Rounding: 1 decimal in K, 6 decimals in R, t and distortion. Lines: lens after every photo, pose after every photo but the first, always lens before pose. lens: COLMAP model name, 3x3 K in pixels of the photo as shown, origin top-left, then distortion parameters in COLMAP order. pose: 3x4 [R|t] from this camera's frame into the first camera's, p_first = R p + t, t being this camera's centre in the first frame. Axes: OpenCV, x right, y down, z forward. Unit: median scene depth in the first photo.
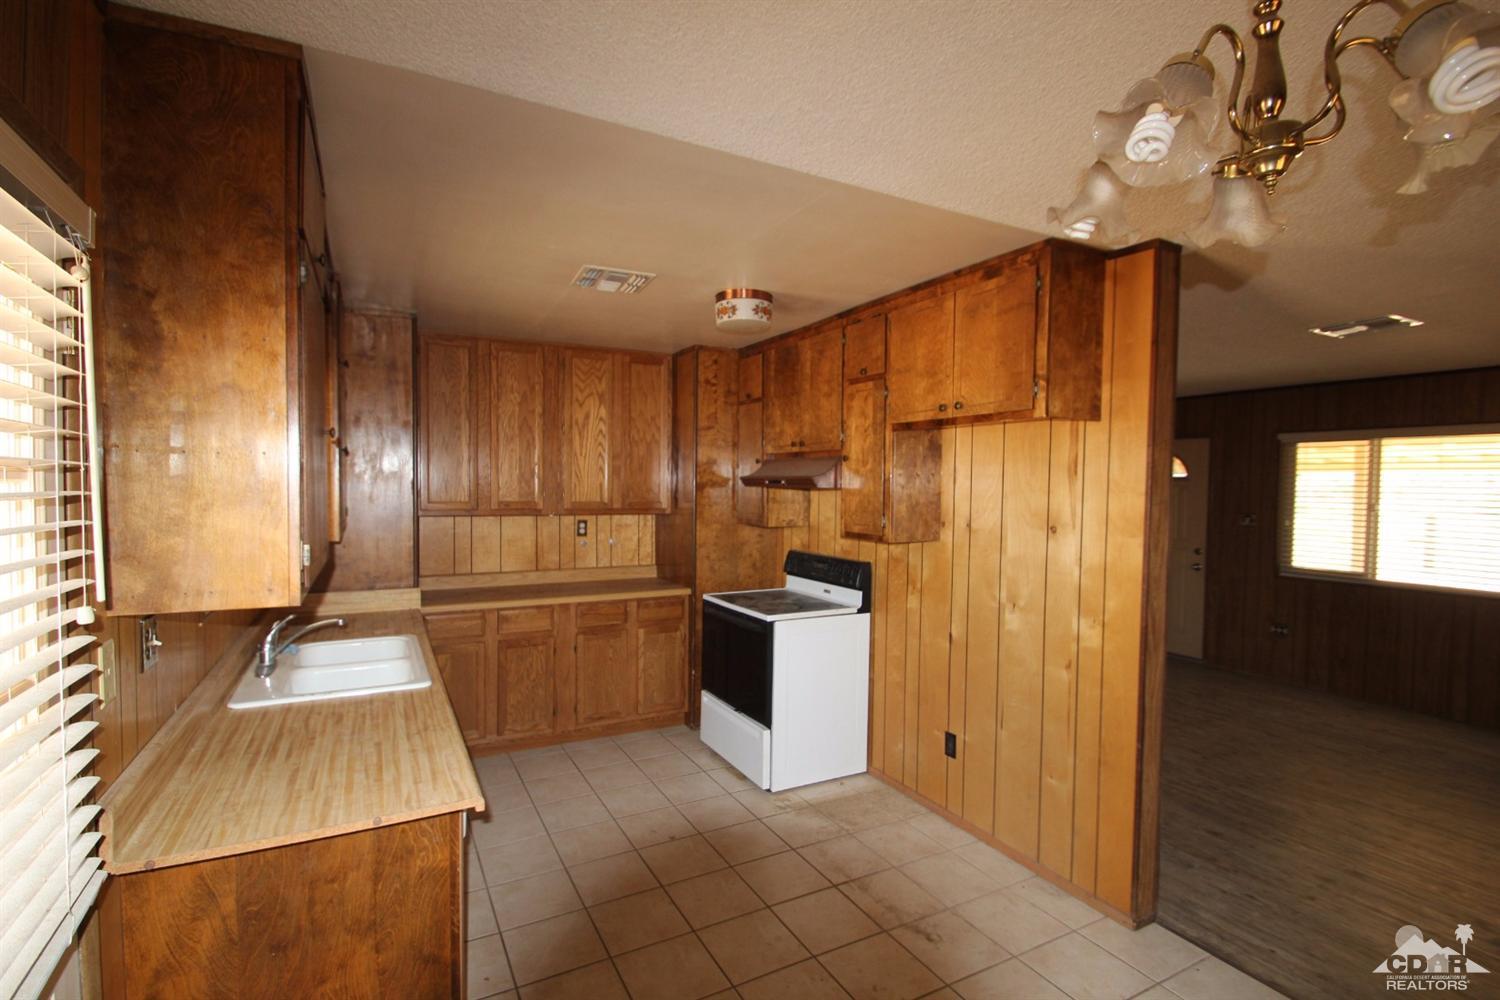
lens RADIAL K [[697.2, 0, 734.3], [0, 697.2, 506.7], [0, 0, 1]] dist [0.015791, -0.018651]
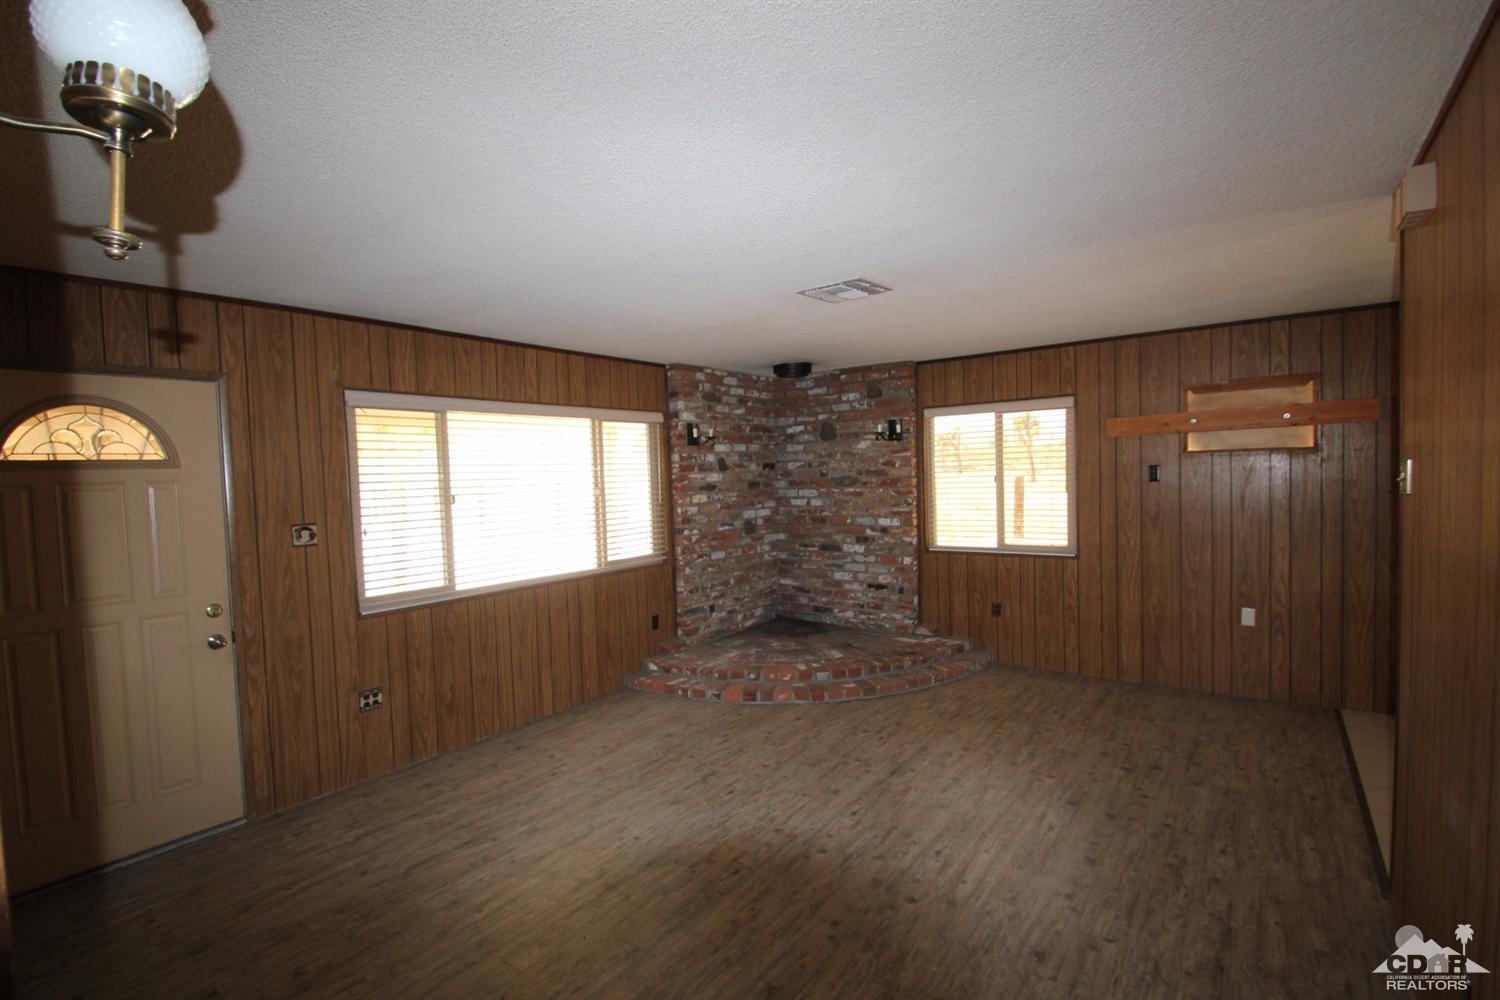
lens RADIAL K [[697.2, 0, 734.3], [0, 697.2, 506.7], [0, 0, 1]] dist [0.015791, -0.018651]
pose [[-0.421804, -0.038444, 0.905872, 0.067734], [0.055145, 0.996163, 0.067953, -0.024947], [-0.905008, 0.078617, -0.418066, 0.959772]]
